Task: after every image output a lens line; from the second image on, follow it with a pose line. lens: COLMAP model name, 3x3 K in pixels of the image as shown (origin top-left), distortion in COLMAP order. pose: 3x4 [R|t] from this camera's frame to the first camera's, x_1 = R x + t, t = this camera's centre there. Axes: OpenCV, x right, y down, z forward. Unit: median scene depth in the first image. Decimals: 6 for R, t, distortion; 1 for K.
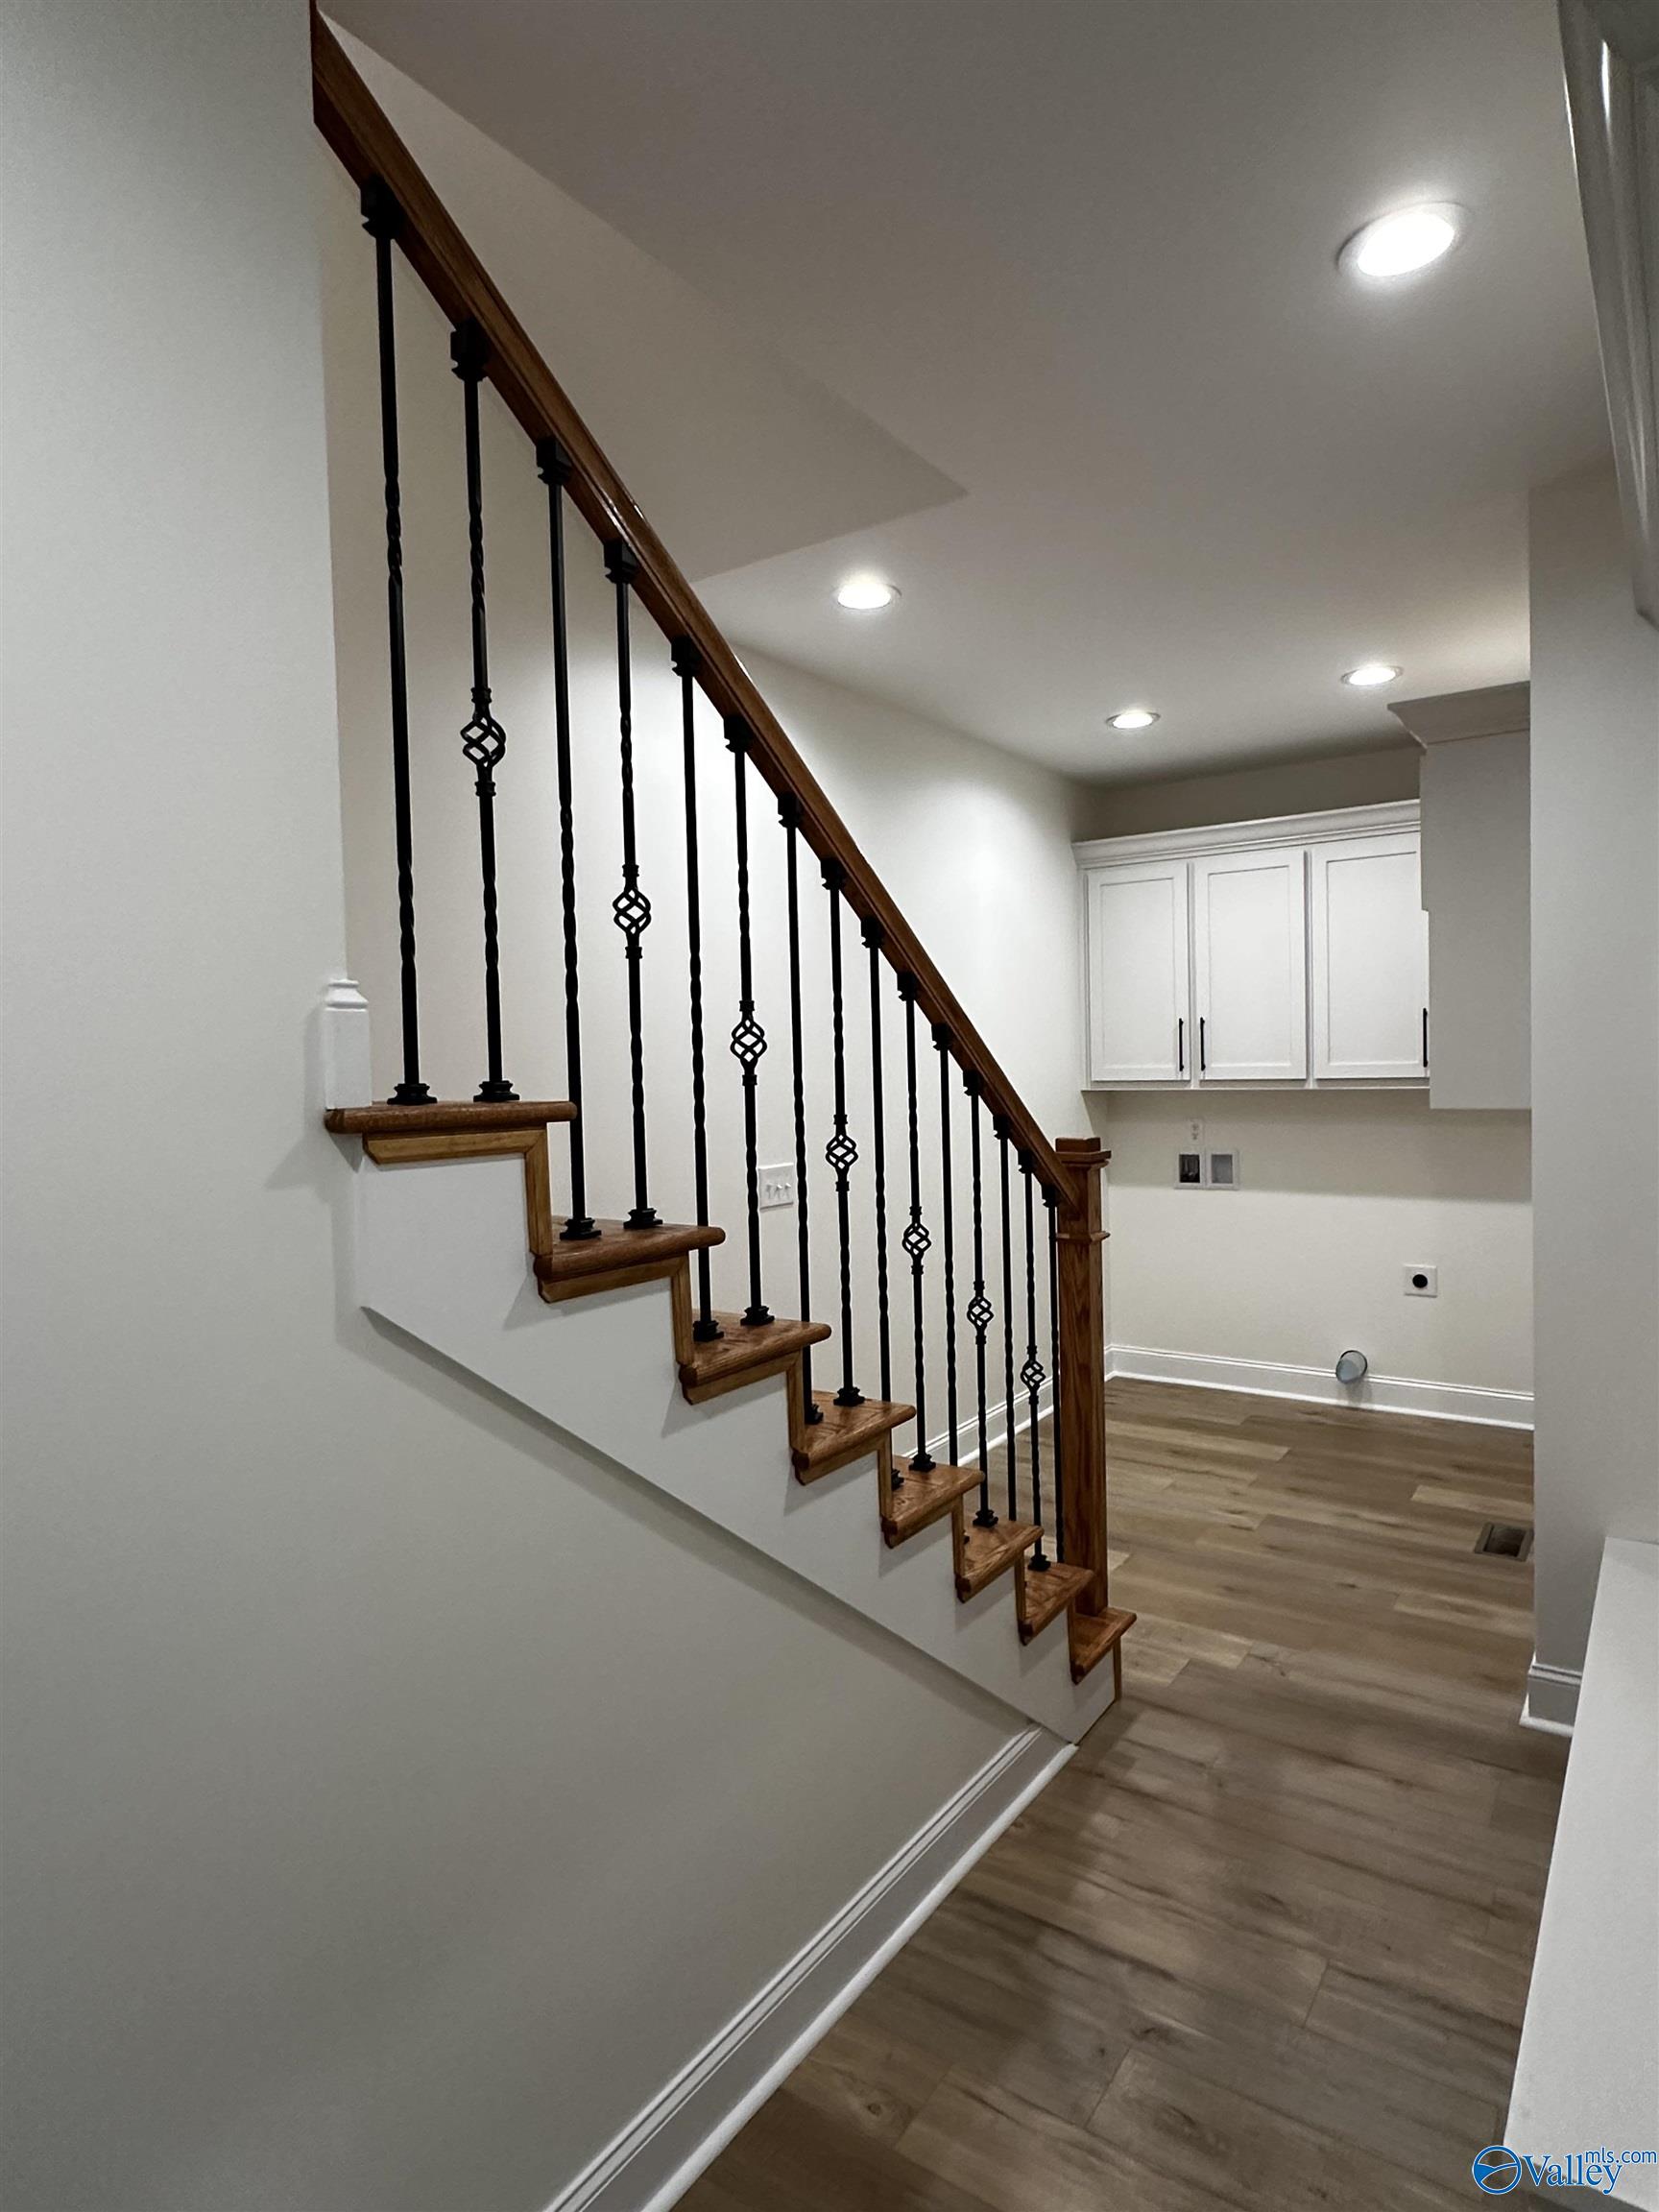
lens RADIAL K [[1246.9, 0, 815.4], [0, 1246.9, 1110.2], [0, 0, 1]] dist [-0.003375, 0.000724]
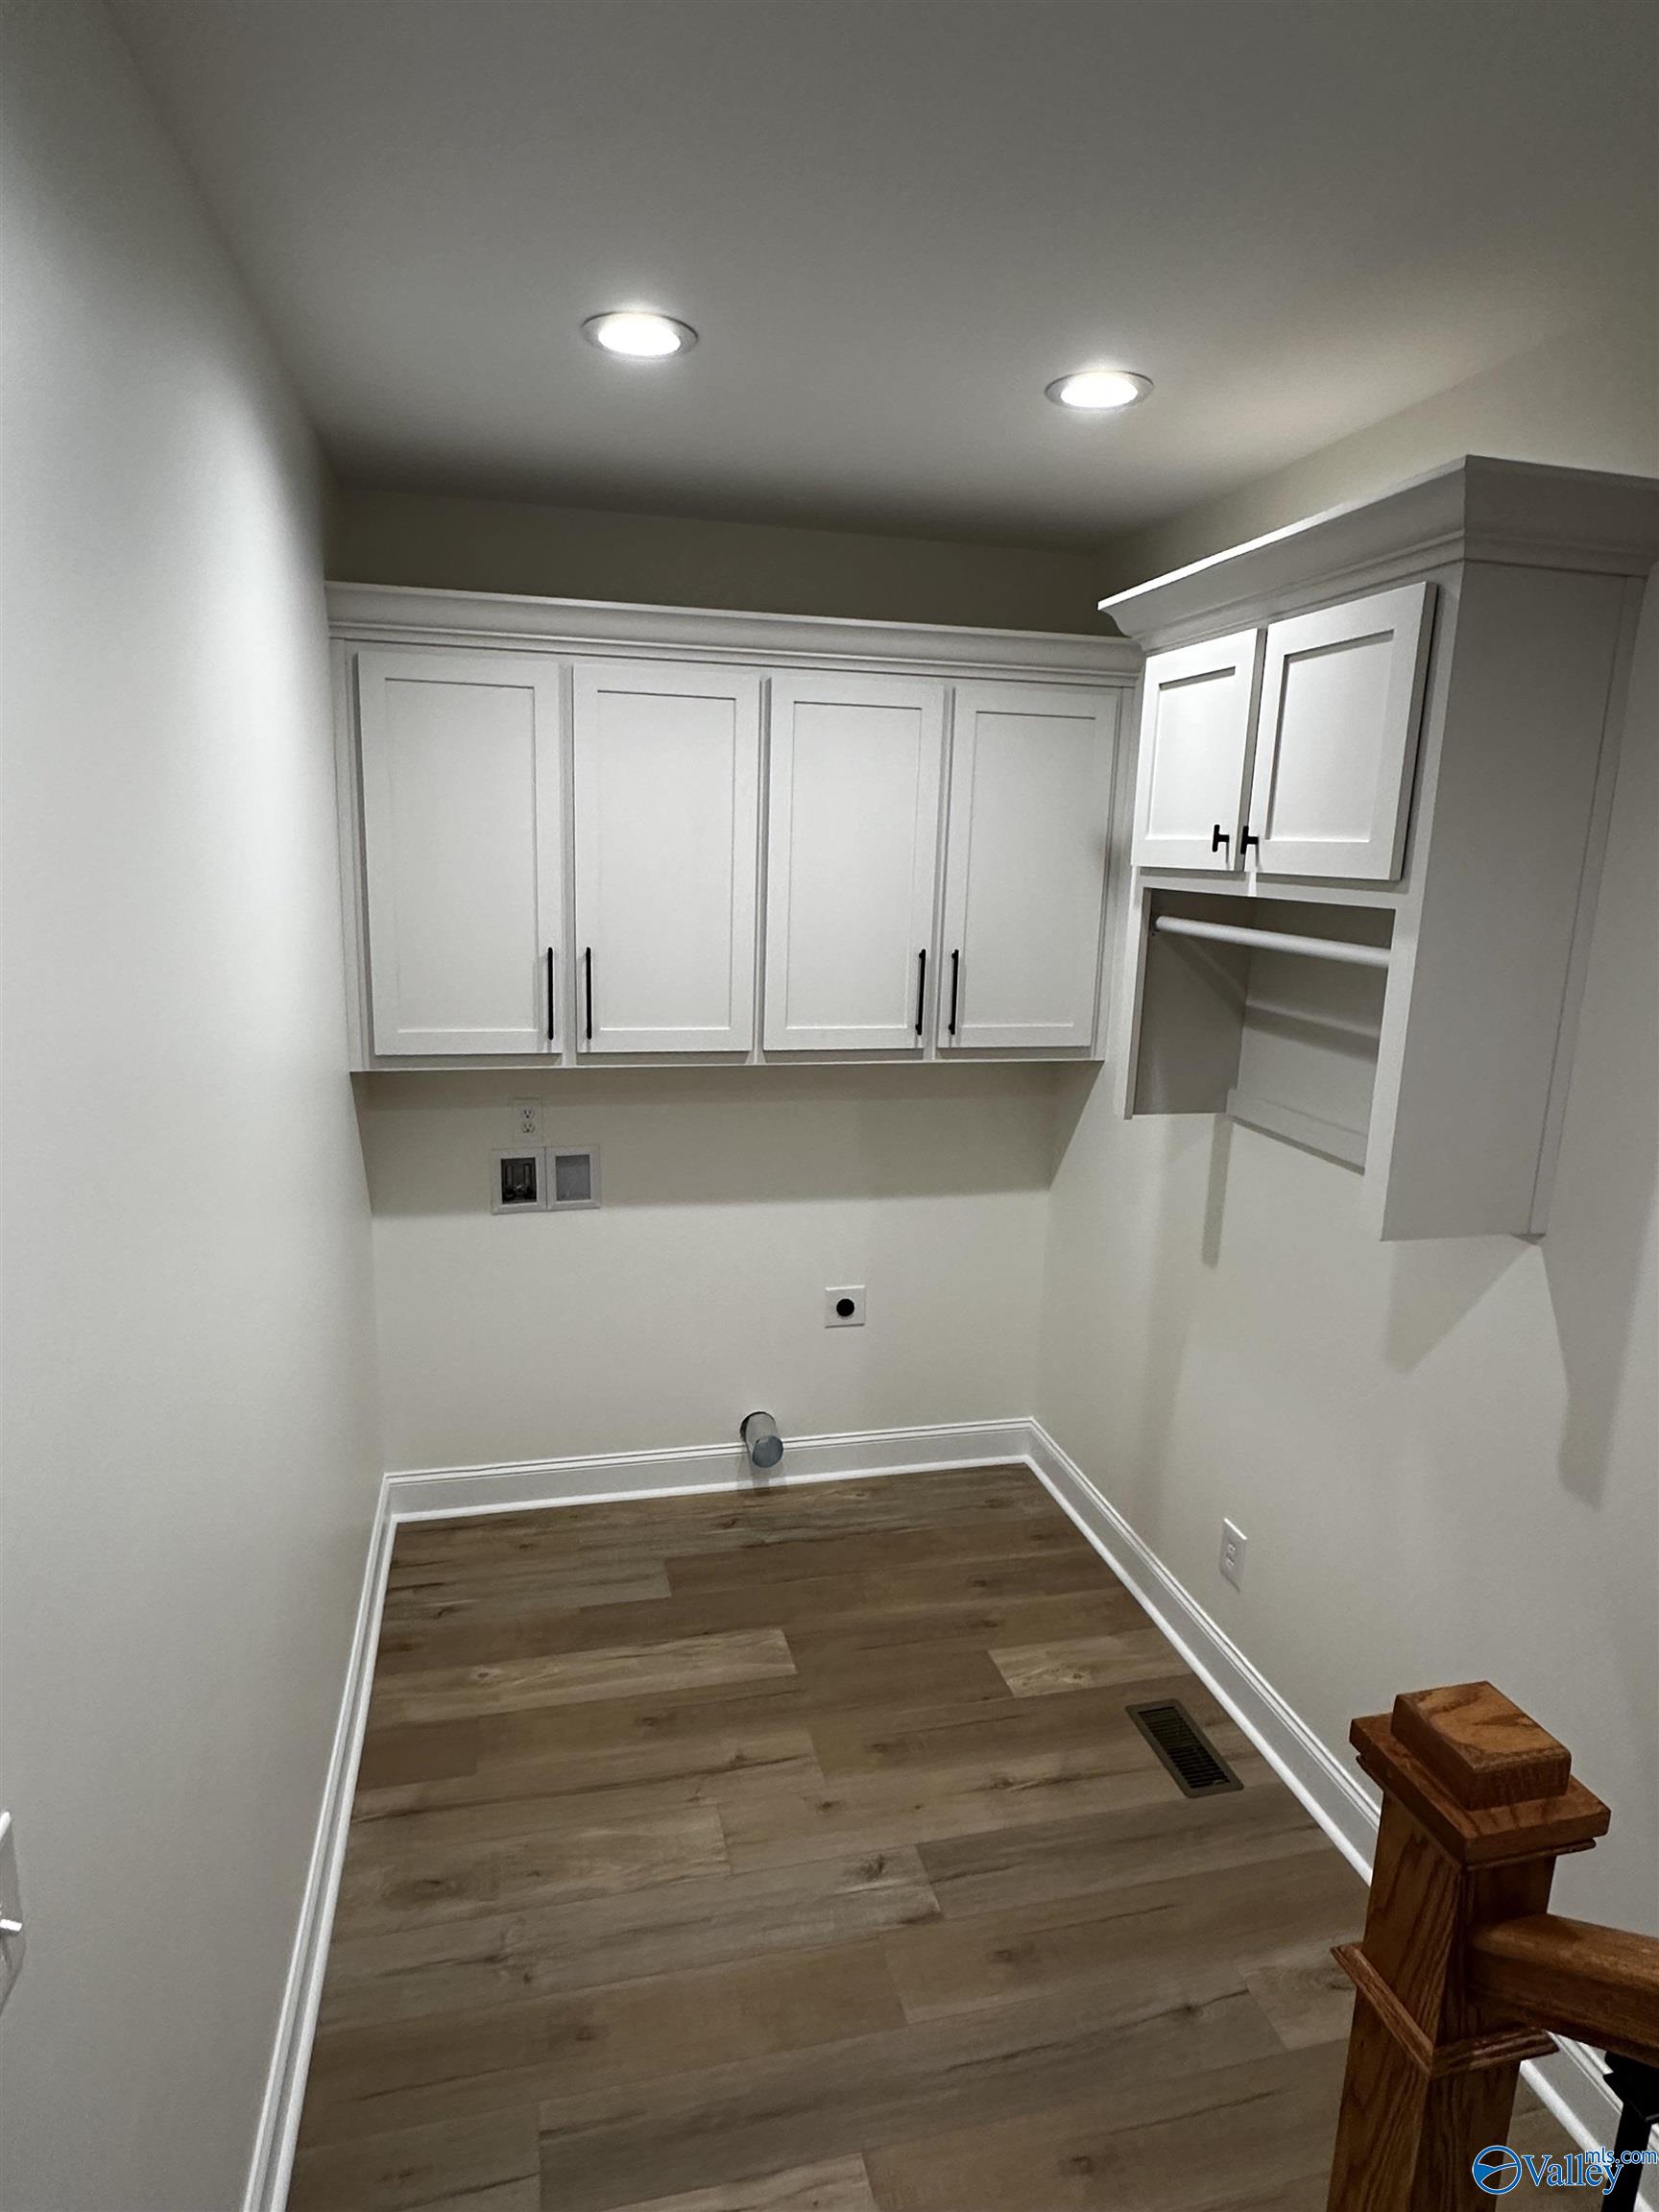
lens RADIAL K [[1246.9, 0, 829.6], [0, 1246.9, 1100.3], [0, 0, 1]] dist [-0.003375, 0.000724]
pose [[0.651715, -0.111797, 0.750179, -0.092011], [-0.015332, 0.986933, 0.160399, -0.159421], [-0.758309, -0.116037, 0.641485, 0.868316]]
